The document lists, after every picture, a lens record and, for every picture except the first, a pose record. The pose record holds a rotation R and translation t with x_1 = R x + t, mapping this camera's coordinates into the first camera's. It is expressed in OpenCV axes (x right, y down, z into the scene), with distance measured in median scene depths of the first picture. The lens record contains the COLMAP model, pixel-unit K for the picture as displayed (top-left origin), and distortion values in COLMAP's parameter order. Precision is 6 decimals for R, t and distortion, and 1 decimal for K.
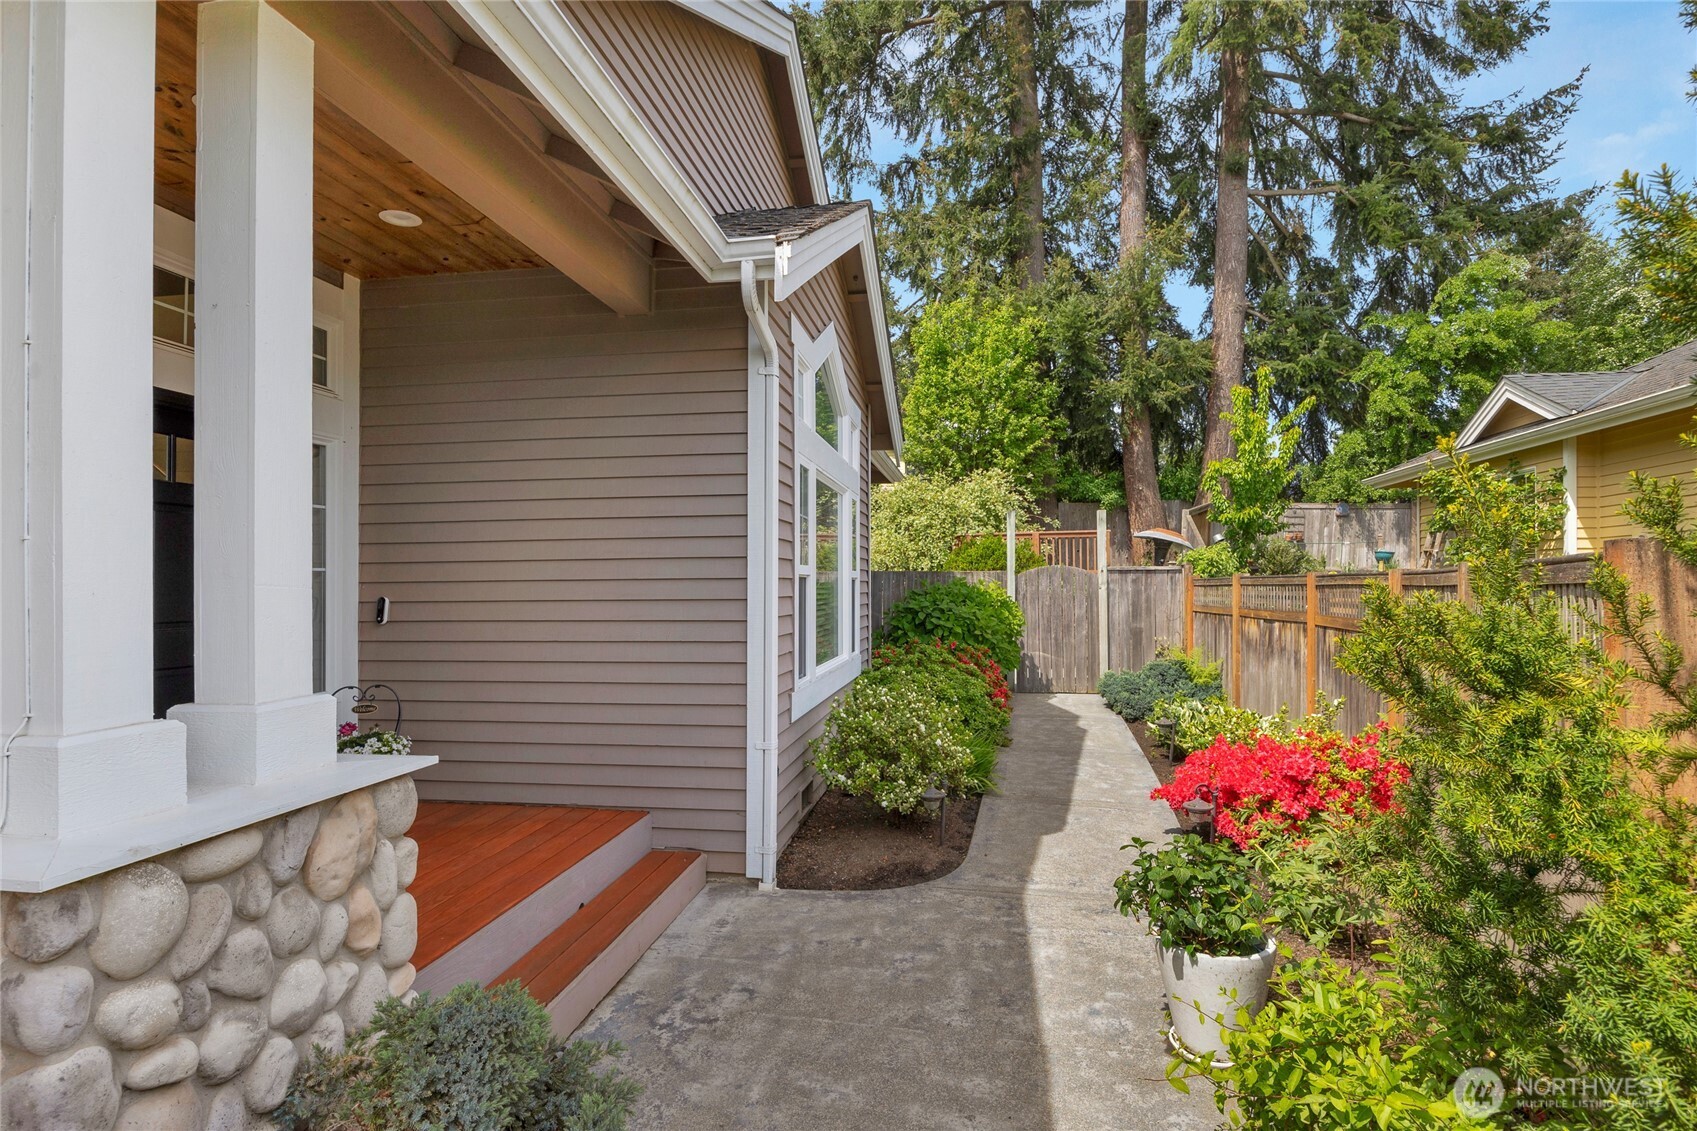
lens RADIAL K [[802.8, 0, 849.4], [0, 802.8, 572.8], [0, 0, 1]] dist [-0.004944, -0.001254]
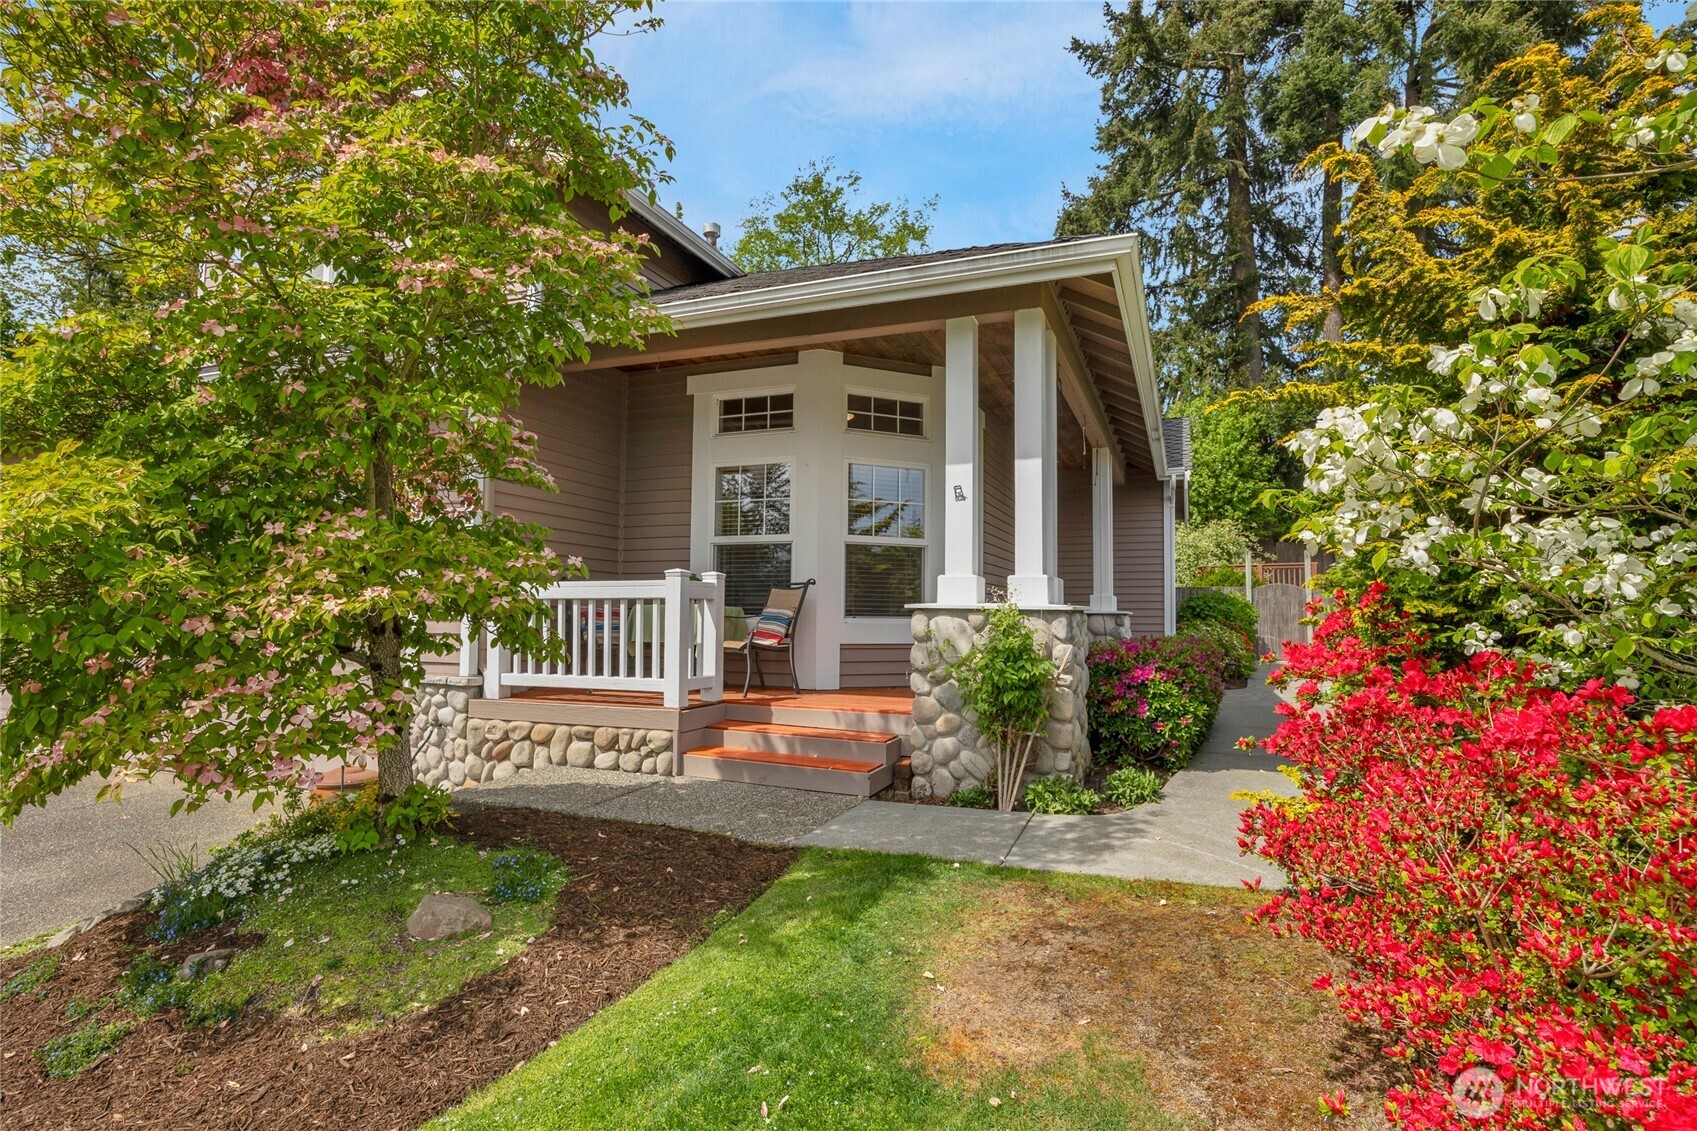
lens RADIAL K [[802.8, 0, 852.4], [0, 802.8, 576.3], [0, 0, 1]] dist [-0.004944, -0.001254]
pose [[0.974871, -0.003739, -0.222739, -0.141338], [-0.004489, 0.999326, -0.036424, 0.023360], [0.222726, 0.036508, 0.974197, -0.496005]]
